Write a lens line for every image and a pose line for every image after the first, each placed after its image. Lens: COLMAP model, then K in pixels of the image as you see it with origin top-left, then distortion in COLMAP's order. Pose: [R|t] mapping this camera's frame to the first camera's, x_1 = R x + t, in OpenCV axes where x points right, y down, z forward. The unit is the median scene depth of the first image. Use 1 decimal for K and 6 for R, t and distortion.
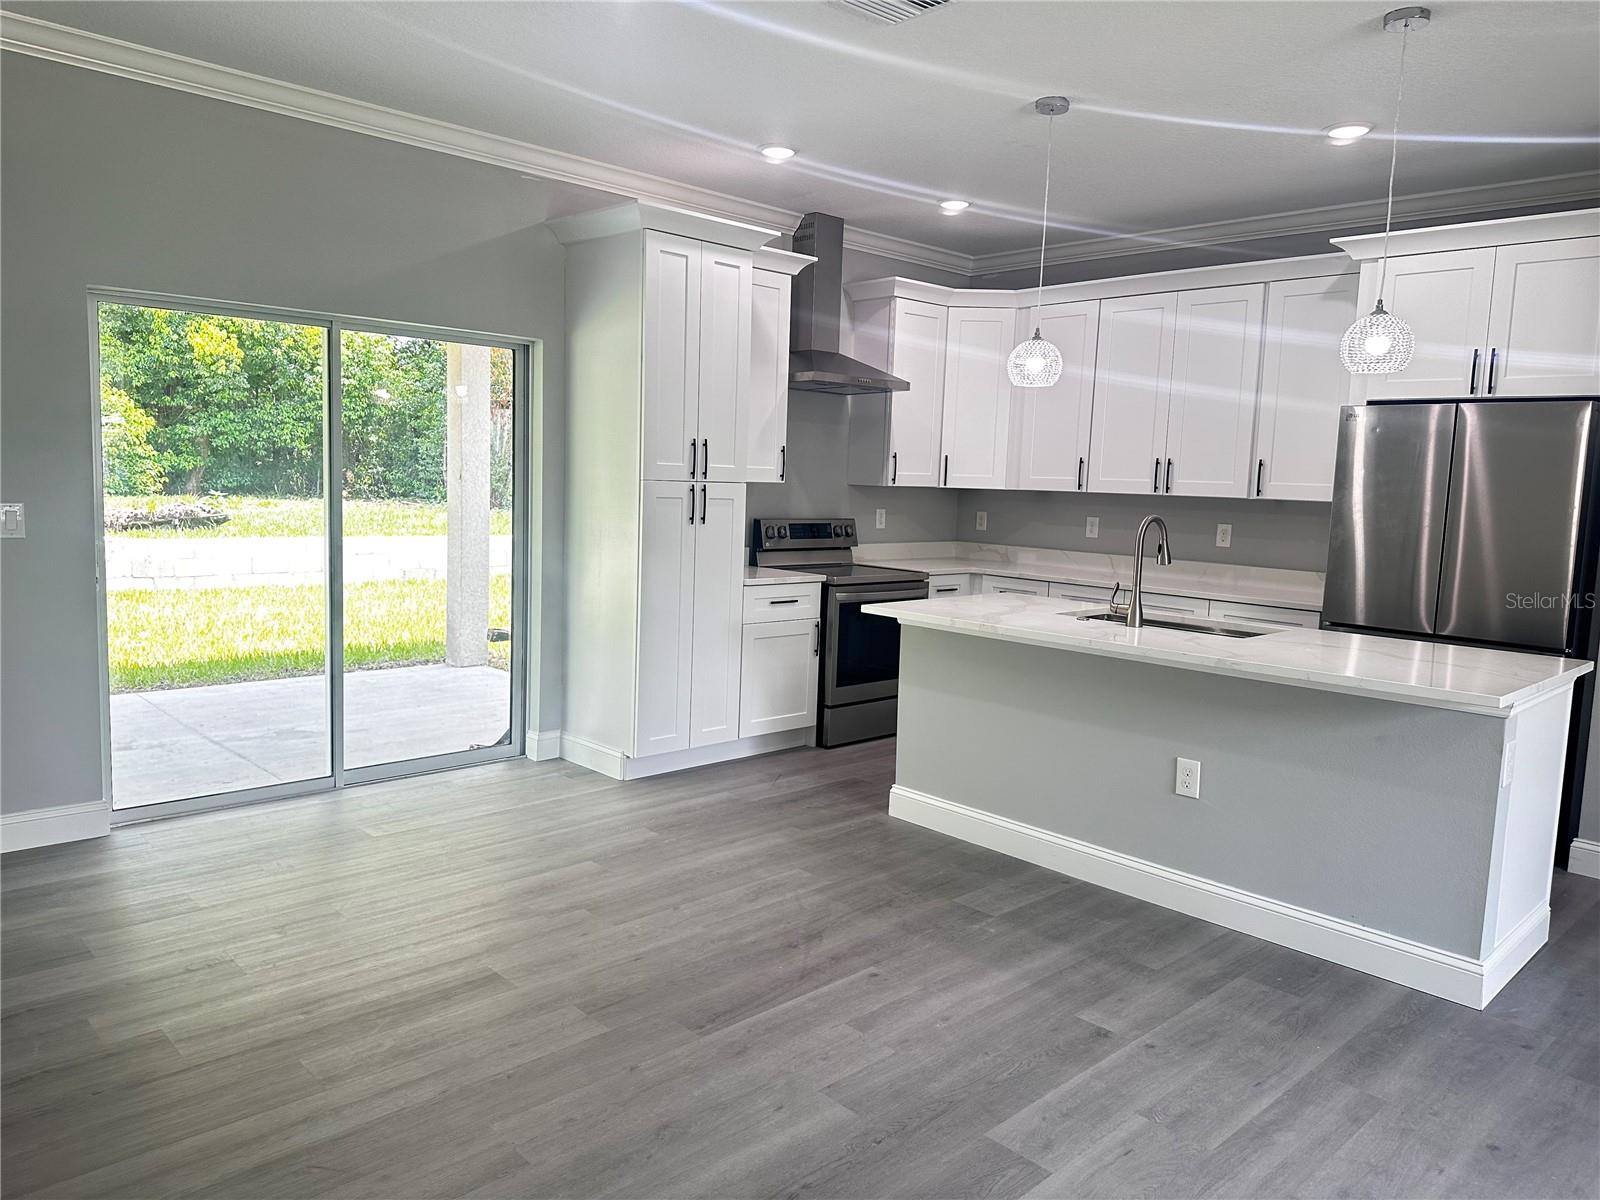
lens RADIAL K [[1119.7, 0, 797.8], [0, 1119.7, 595.2], [0, 0, 1]] dist [0.050662, -0.058395]
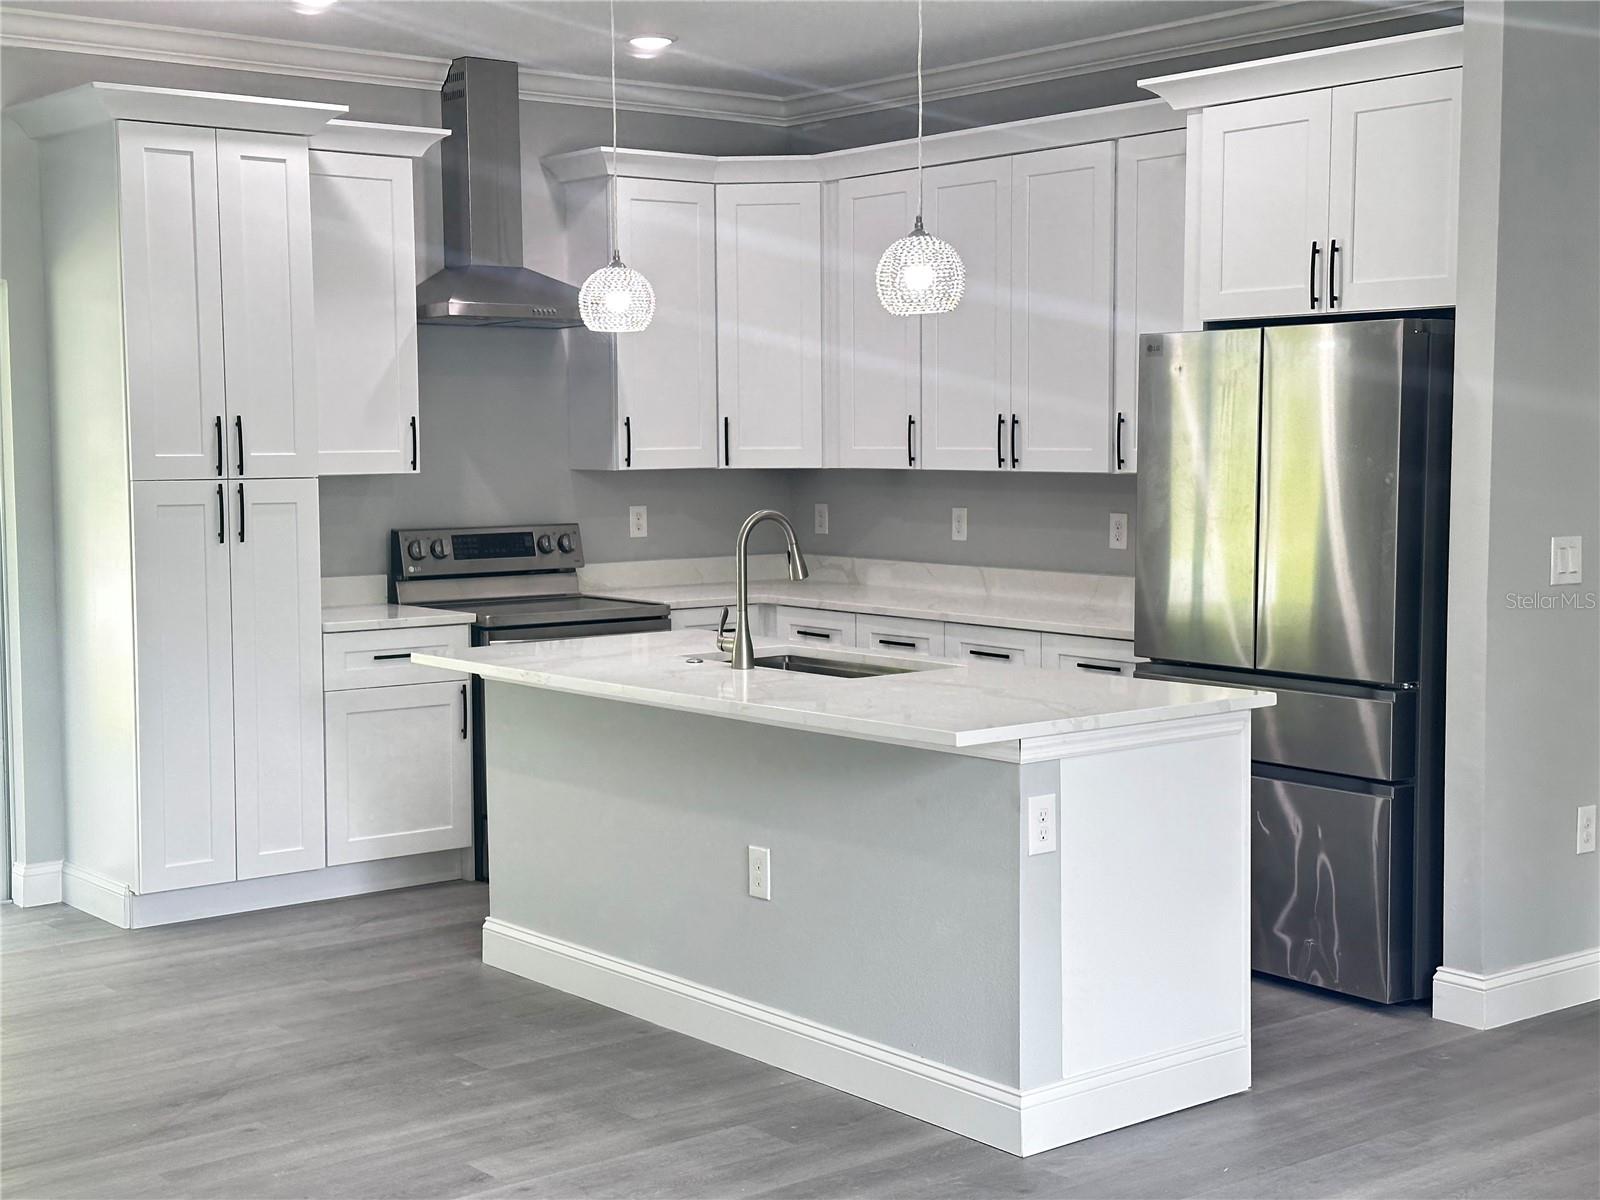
lens RADIAL K [[2238.2, 0, 796.6], [0, 2238.2, 587.8], [0, 0, 1]] dist [0.133003, 0.000000]
pose [[0.995467, -0.033304, -0.089087, 0.380027], [0.029903, 0.998782, -0.039247, 0.028174], [0.090286, 0.036405, 0.995250, -0.329211]]
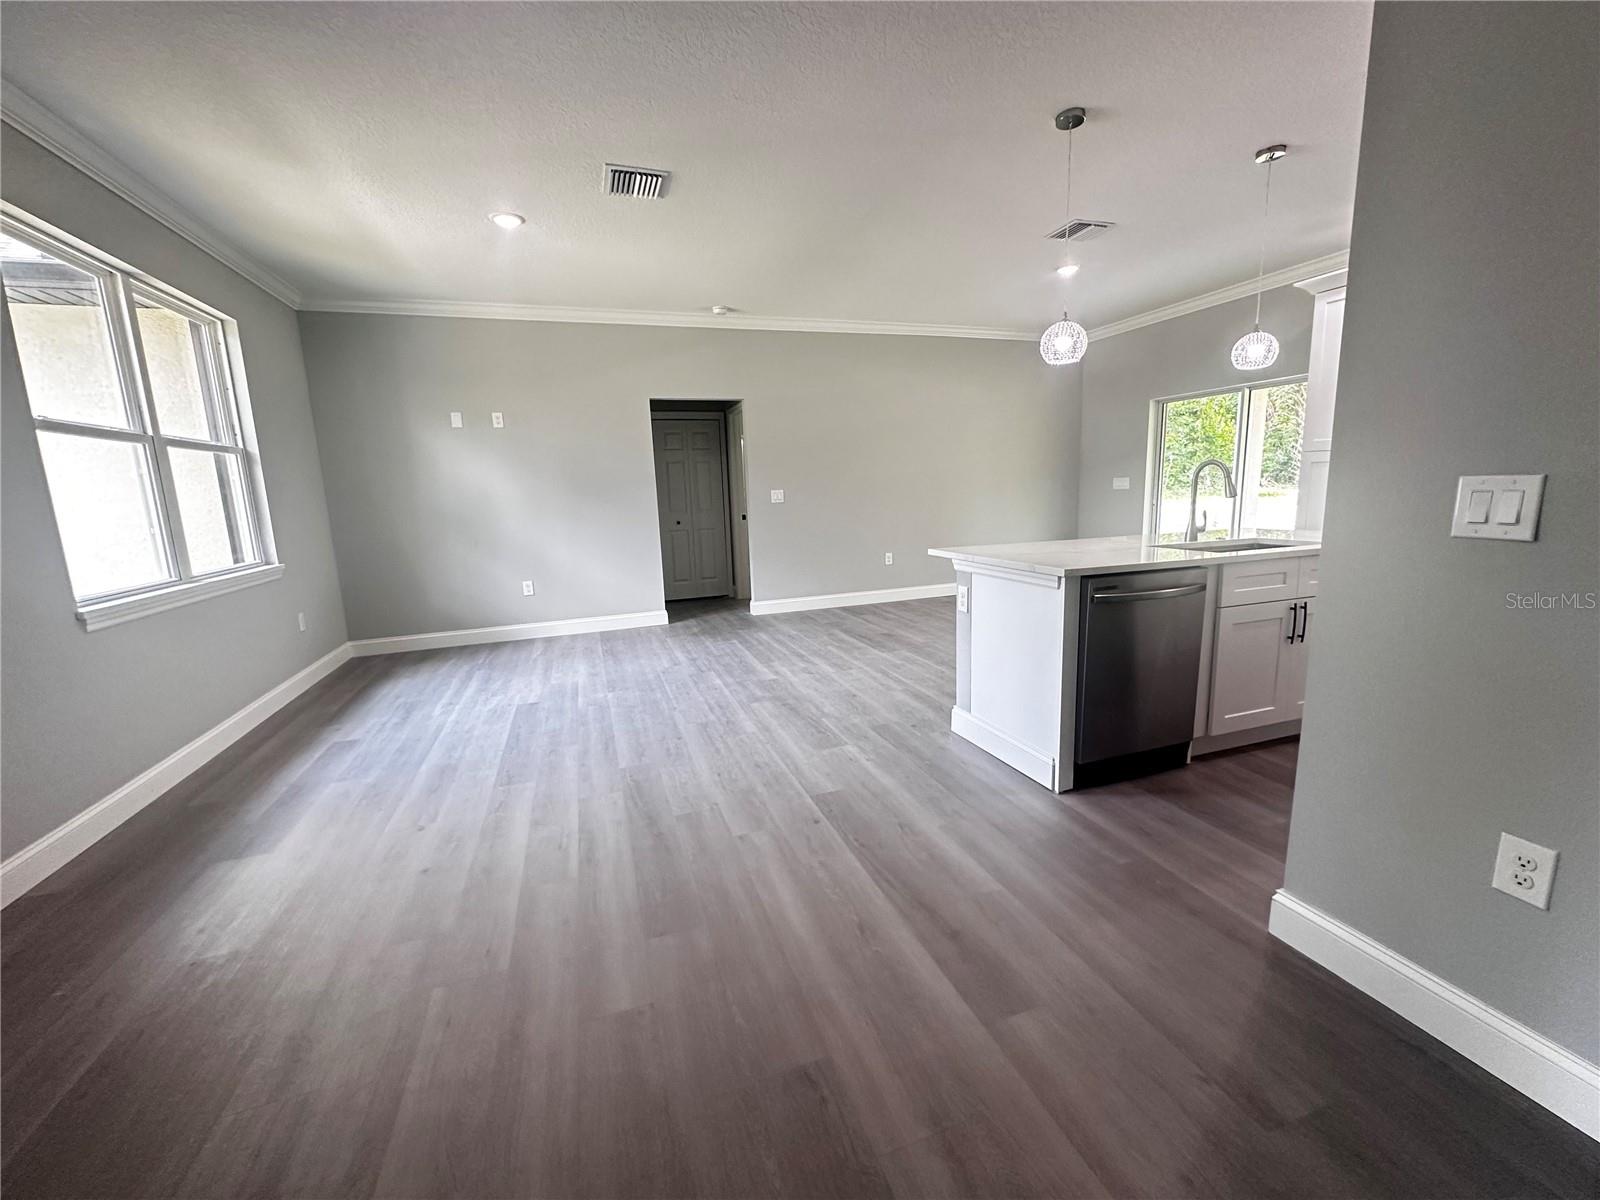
lens RADIAL K [[638.1, 0, 799.9], [0, 638.1, 598.3], [0, 0, 1]] dist [-0.006807, 0.000276]
pose [[-0.413322, 0.140196, -0.899728, 1.016476], [-0.080203, 0.978631, 0.189336, -0.012124], [0.907046, 0.150418, -0.393246, 0.727468]]
